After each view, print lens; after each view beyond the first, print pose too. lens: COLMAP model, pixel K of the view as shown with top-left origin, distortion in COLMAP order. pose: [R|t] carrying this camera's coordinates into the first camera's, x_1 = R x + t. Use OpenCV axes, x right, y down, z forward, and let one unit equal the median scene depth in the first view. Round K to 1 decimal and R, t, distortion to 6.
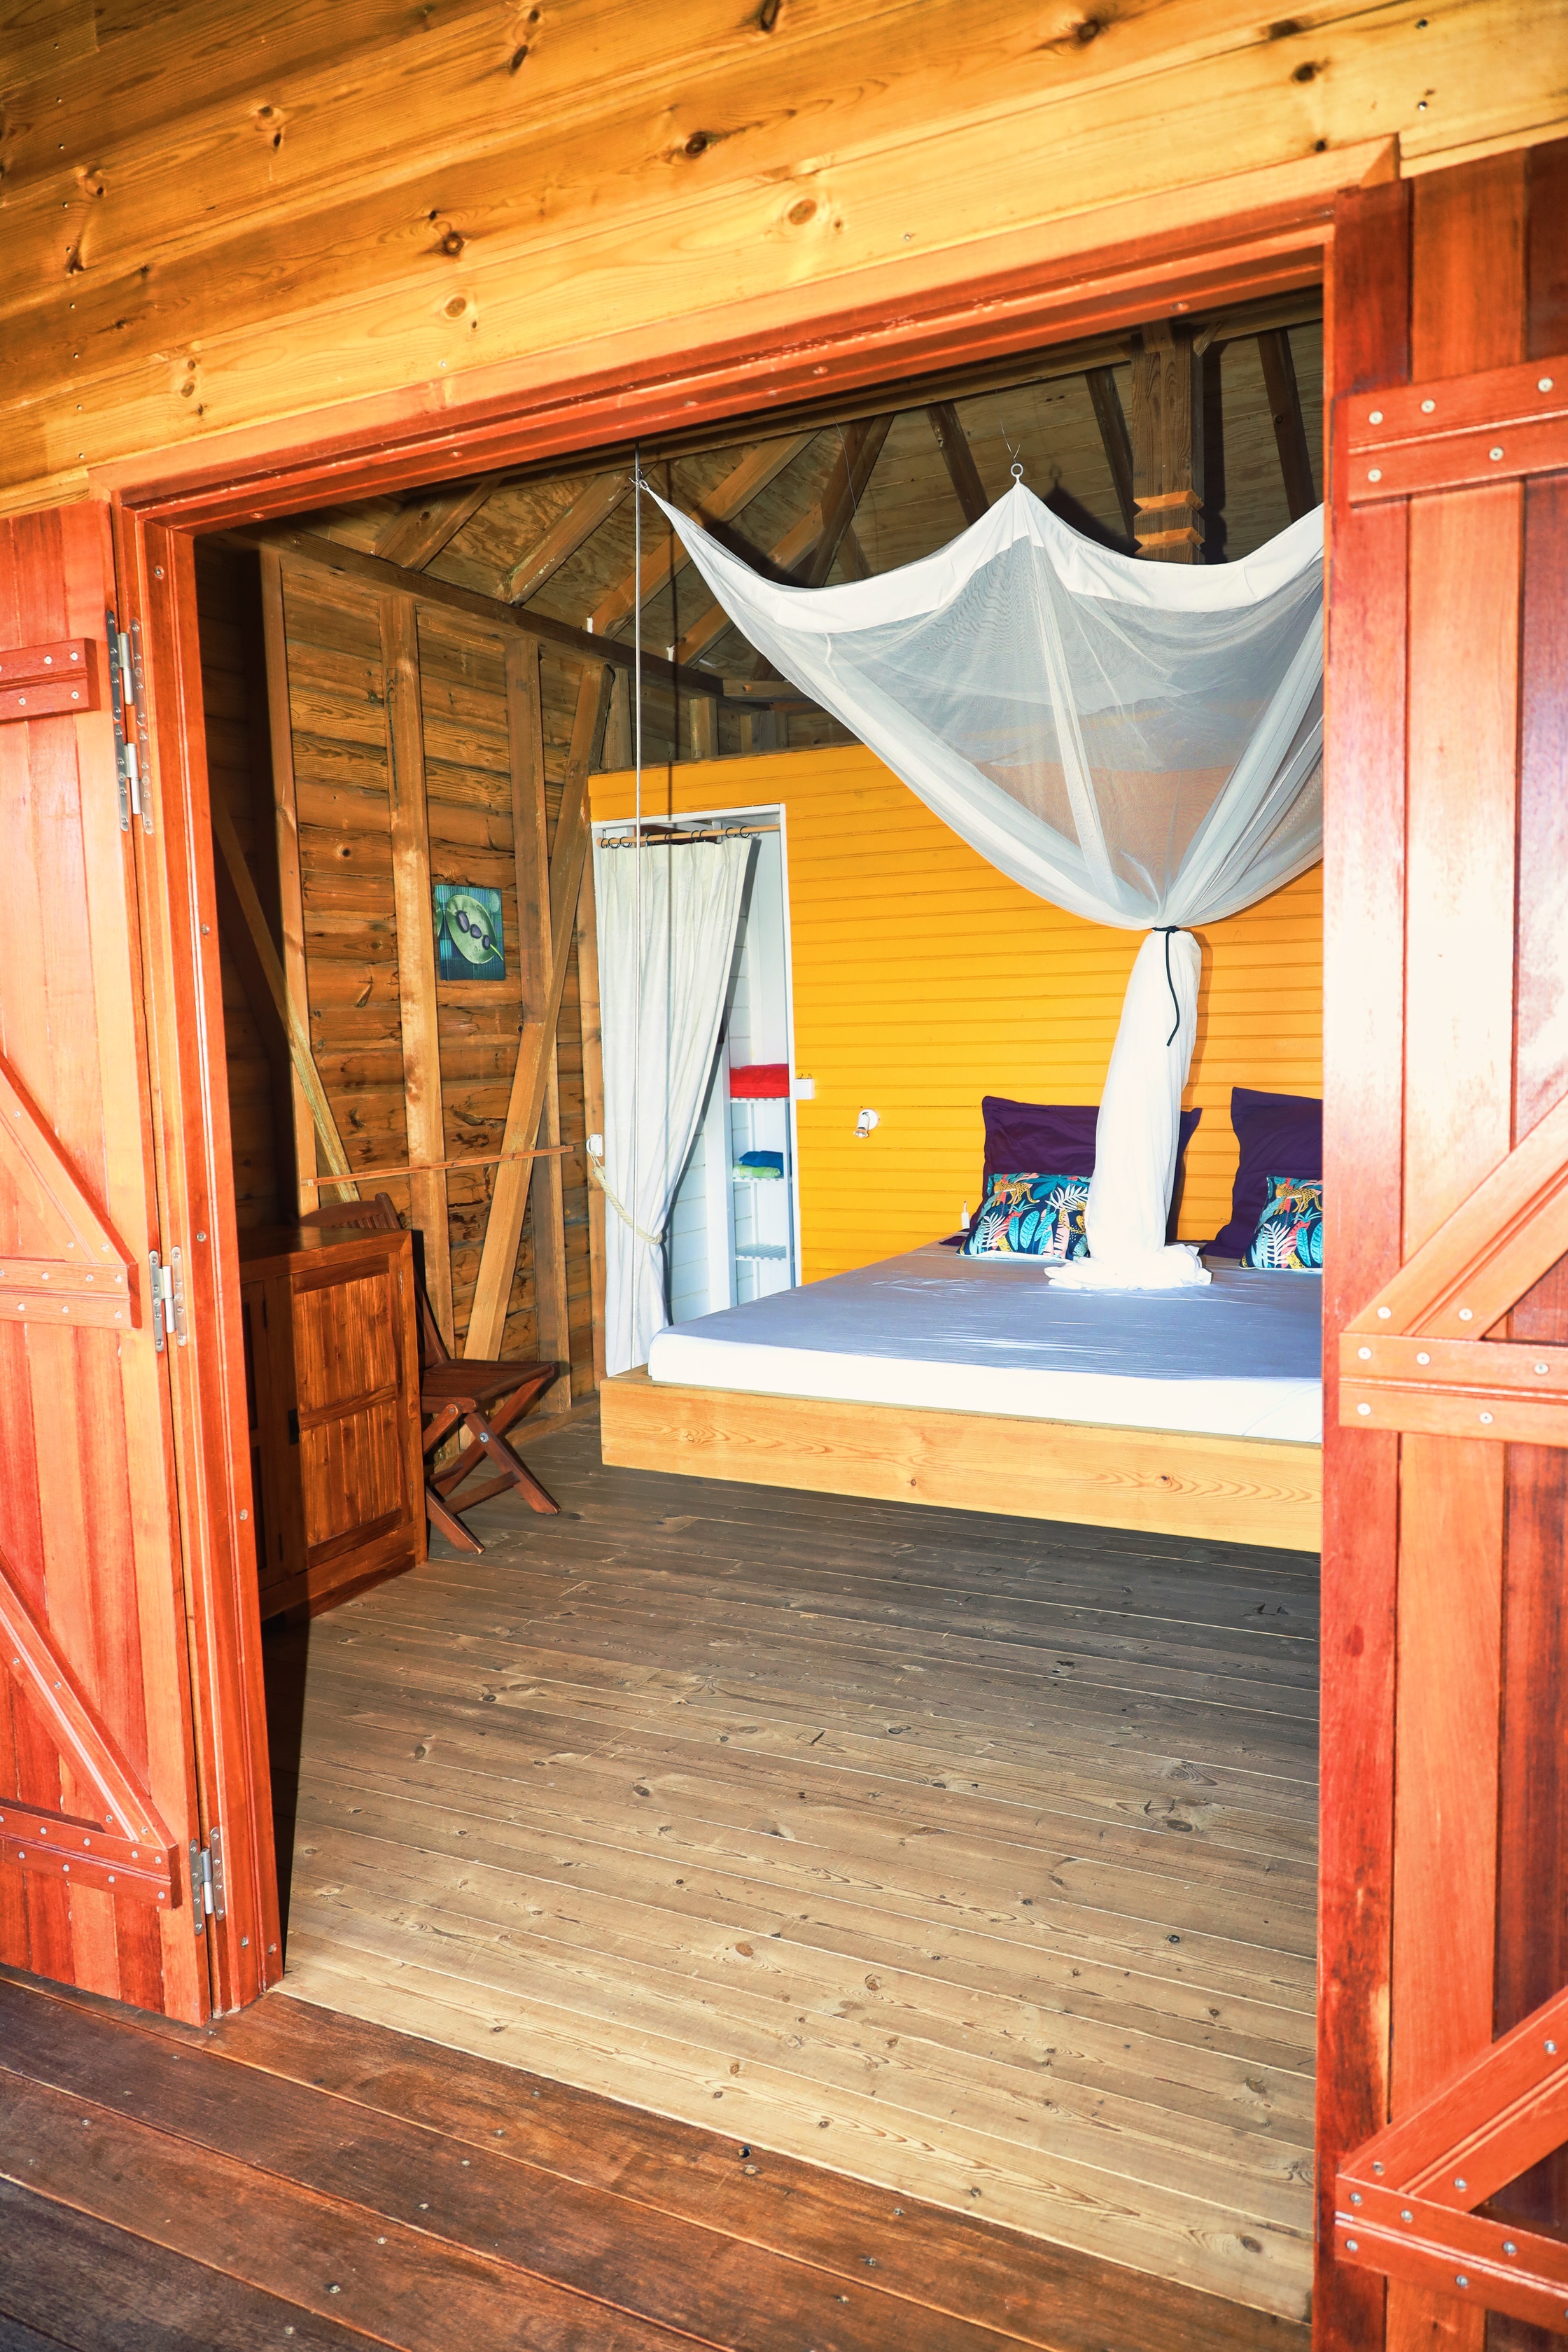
lens RADIAL K [[1631.7, 0, 786.7], [0, 1631.7, 1169.5], [0, 0, 1]] dist [-0.001251, 0.012882]
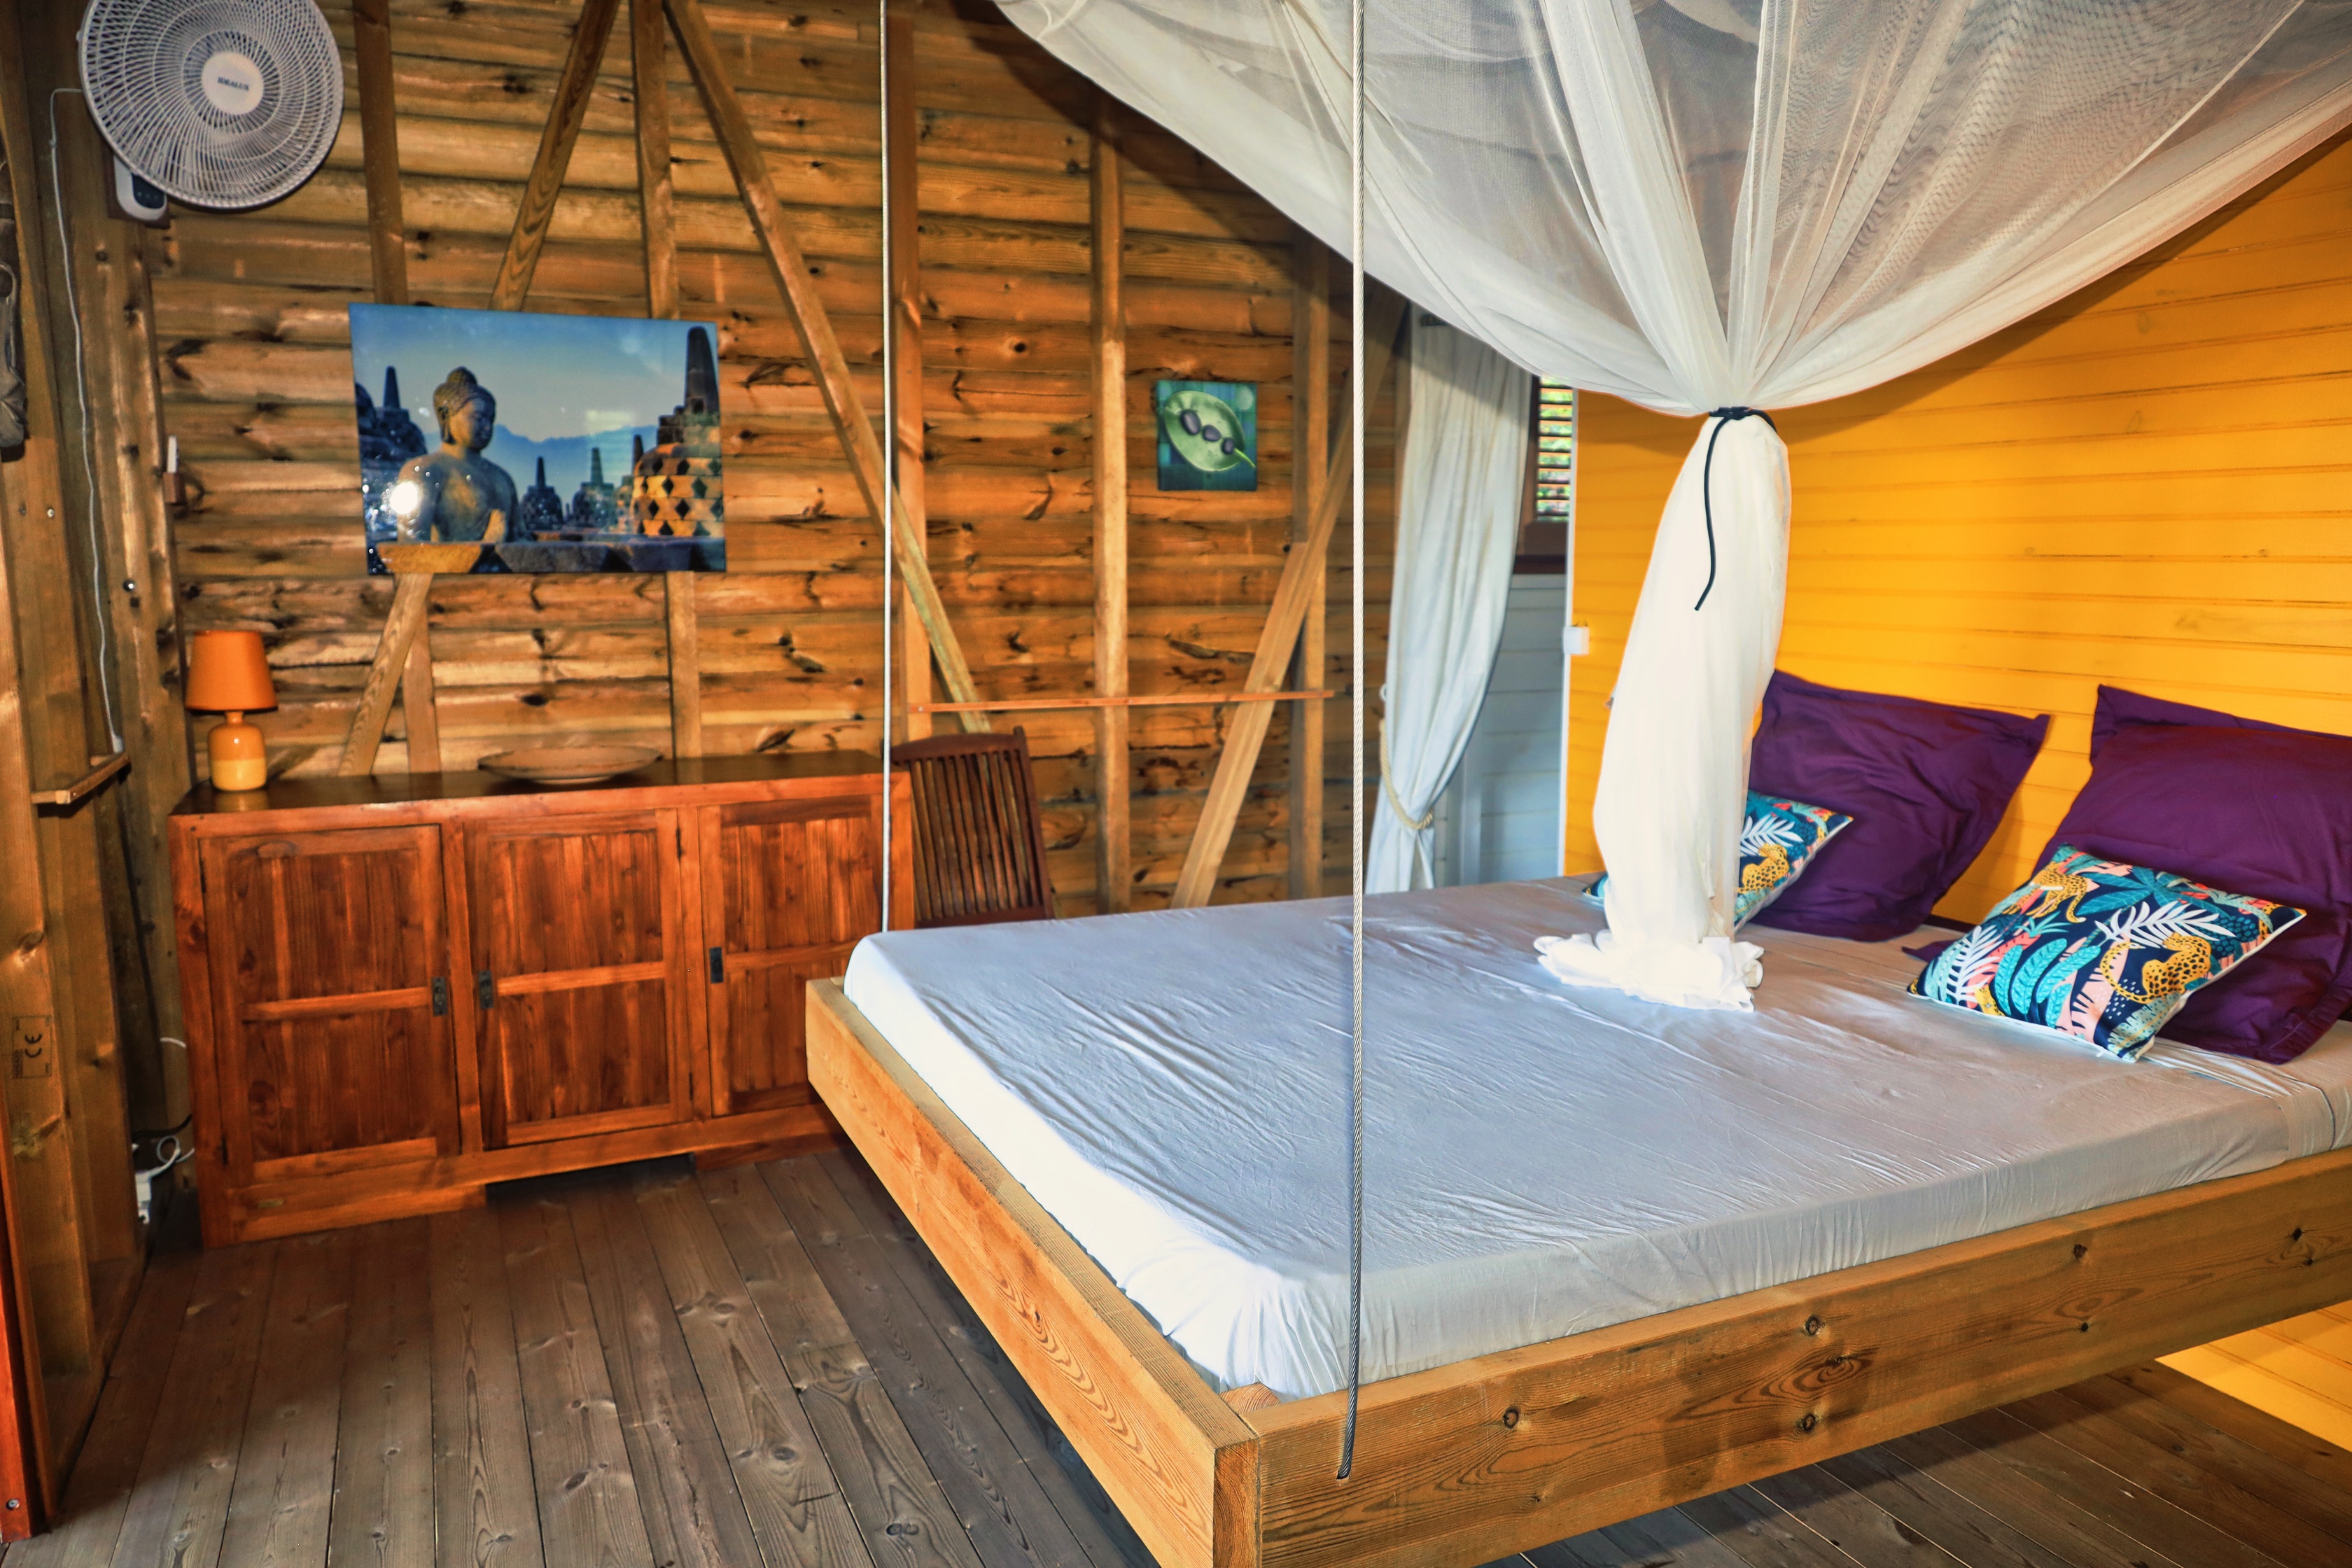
lens RADIAL K [[1631.7, 0, 1171.9], [0, 1631.7, 786.1], [0, 0, 1]] dist [-0.001251, 0.012882]
pose [[0.783387, 0.117541, -0.610319, 0.375123], [-0.077453, 0.992763, 0.091780, -0.042427], [0.616690, -0.024628, 0.786821, 0.332859]]
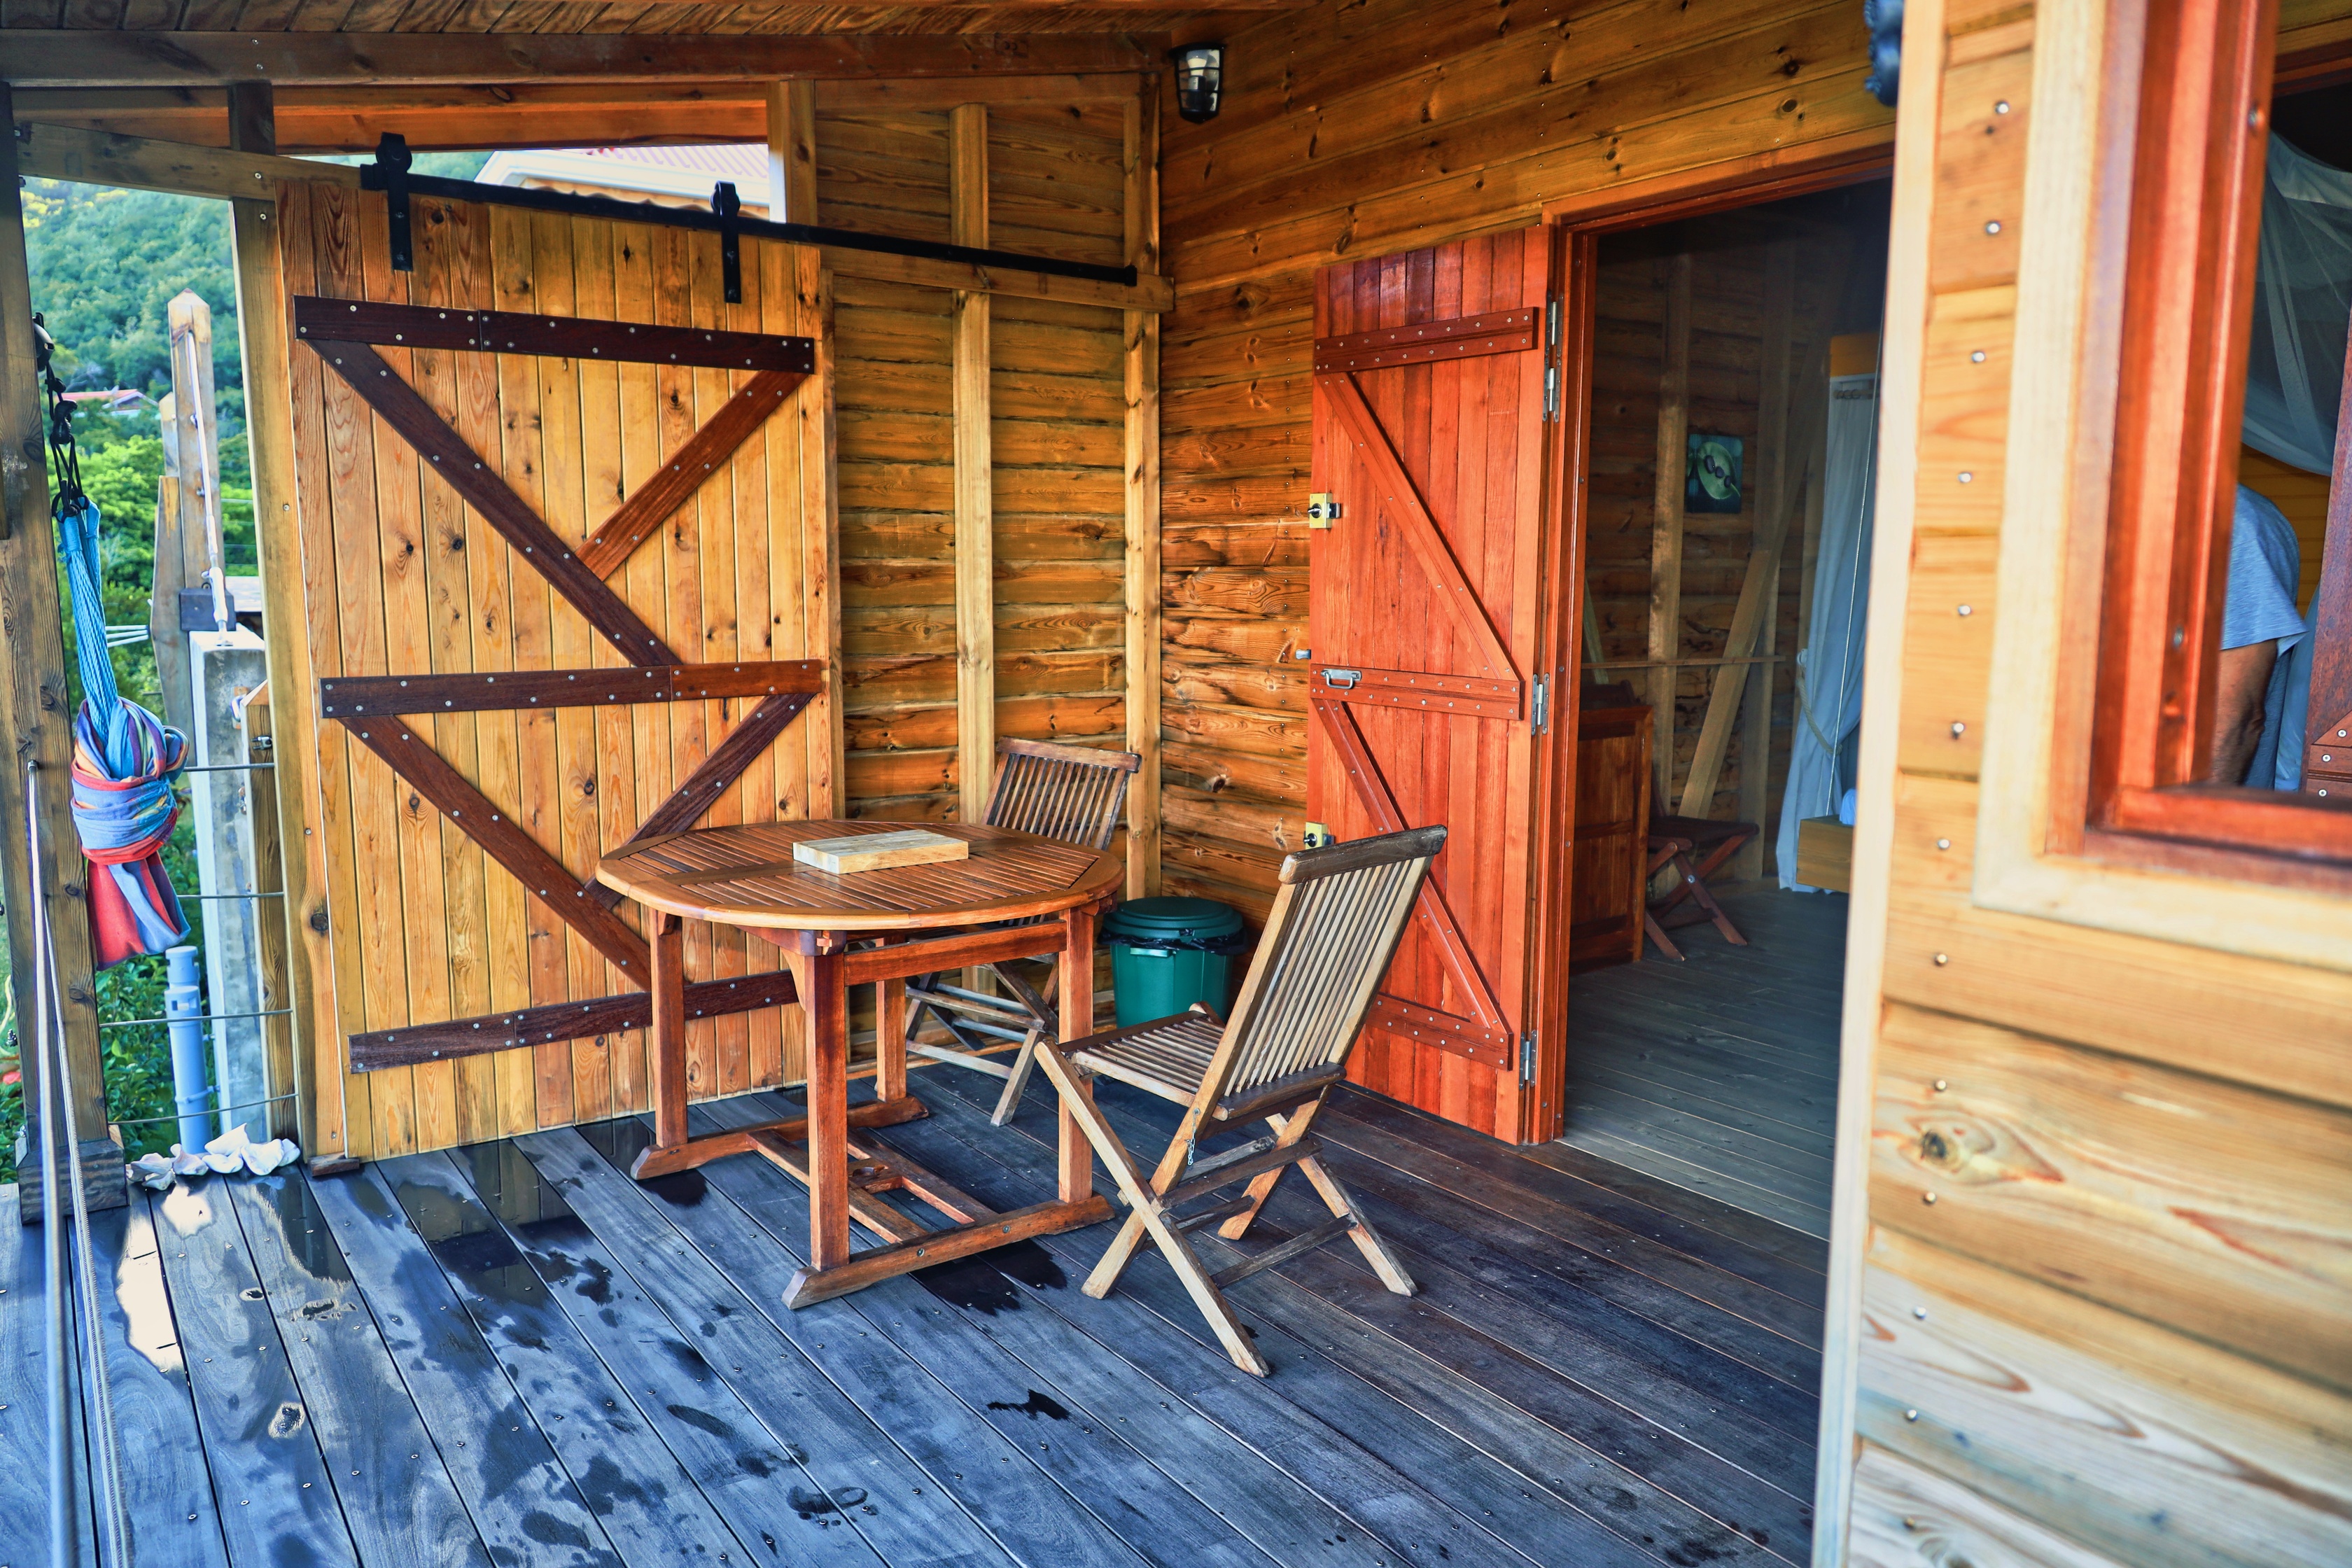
lens RADIAL K [[1631.7, 0, 1175.7], [0, 1631.7, 788.4], [0, 0, 1]] dist [-0.001251, 0.012882]
pose [[0.887175, 0.097423, -0.451031, 0.022361], [-0.072901, 0.994775, 0.071476, 0.032938], [0.455638, -0.030531, 0.889641, -0.294450]]
